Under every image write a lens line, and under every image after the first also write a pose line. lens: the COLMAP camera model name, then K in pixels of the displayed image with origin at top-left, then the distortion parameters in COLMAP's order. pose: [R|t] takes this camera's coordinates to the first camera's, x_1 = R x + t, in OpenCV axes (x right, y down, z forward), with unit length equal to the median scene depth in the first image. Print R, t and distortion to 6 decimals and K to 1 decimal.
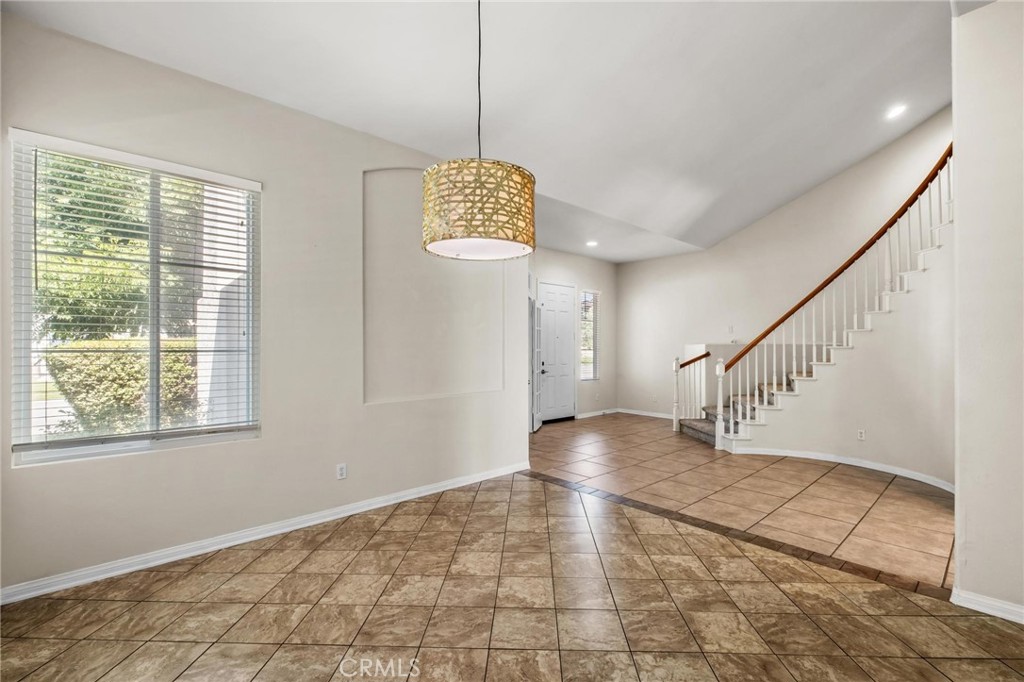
lens RADIAL K [[456.8, 0, 498.4], [0, 456.8, 342.8], [0, 0, 1]] dist [-0.001152, -0.000150]
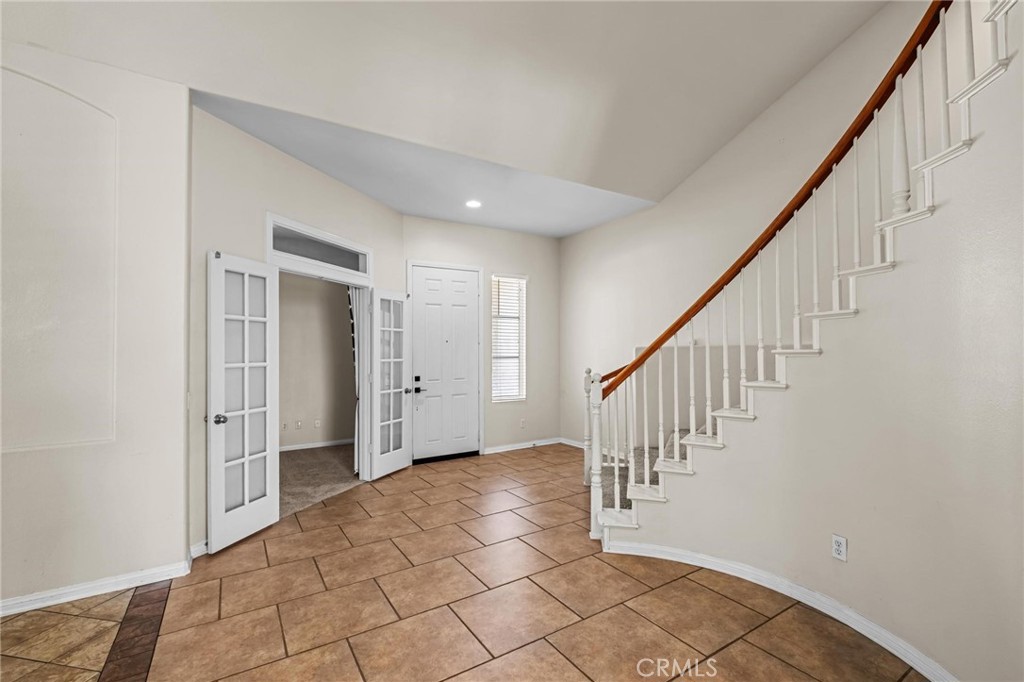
lens RADIAL K [[458.3, 0, 508.7], [0, 458.3, 344.4], [0, 0, 1]] dist [0.000158, -0.000864]
pose [[0.987304, -0.018624, -0.157749, 0.798839], [0.017406, 0.999807, -0.009099, 0.003620], [0.157888, 0.006237, 0.987437, 0.726233]]
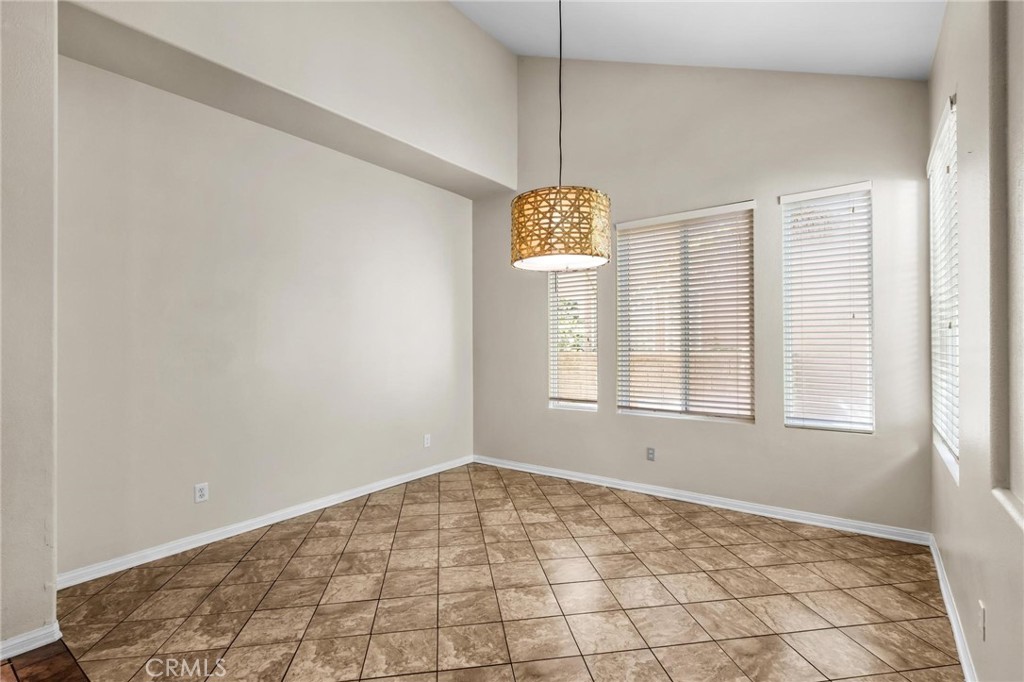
lens RADIAL K [[490.3, 0, 513.8], [0, 490.3, 338.7], [0, 0, 1]] dist [-0.001404, -0.000124]
pose [[-0.975889, 0.010182, -0.218031, 0.224135], [0.014628, 0.999716, -0.018788, 0.007970], [0.217778, -0.021524, -0.975761, 1.469635]]
